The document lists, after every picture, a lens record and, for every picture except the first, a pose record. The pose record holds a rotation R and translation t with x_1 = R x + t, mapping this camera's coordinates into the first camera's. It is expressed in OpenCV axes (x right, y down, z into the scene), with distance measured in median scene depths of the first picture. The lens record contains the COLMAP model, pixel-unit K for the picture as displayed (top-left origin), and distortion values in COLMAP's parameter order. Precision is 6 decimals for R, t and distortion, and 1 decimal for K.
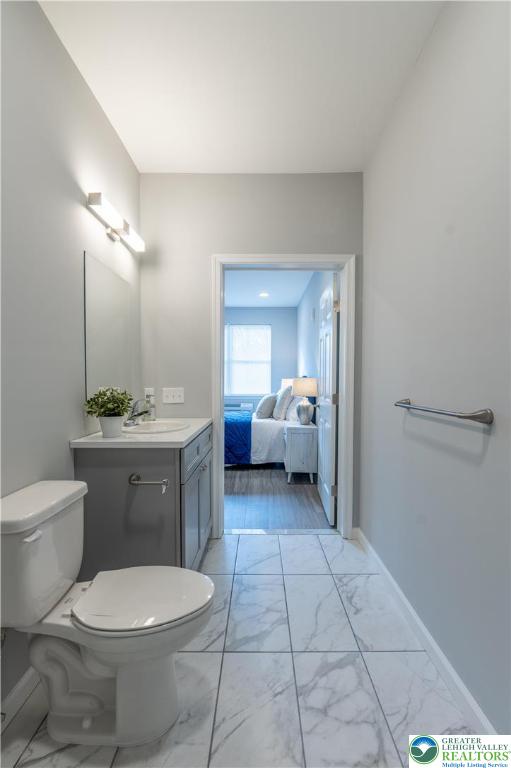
lens RADIAL K [[338.8, 0, 270.1], [0, 338.8, 393.7], [0, 0, 1]] dist [-0.008596, -0.005325]
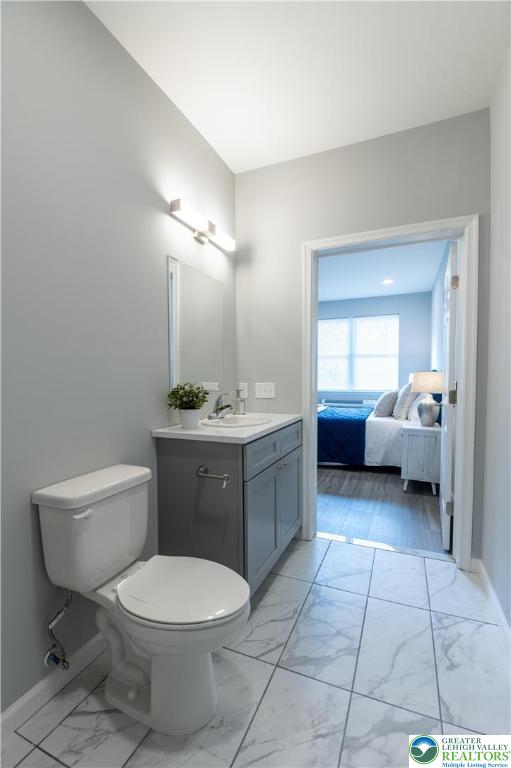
lens RADIAL K [[338.8, 0, 267.6], [0, 338.8, 392.8], [0, 0, 1]] dist [-0.008596, -0.005325]
pose [[0.918291, 0.012757, -0.395700, 0.148932], [-0.009073, 0.999896, 0.011180, 0.001144], [0.395802, -0.006676, 0.918312, 0.106361]]
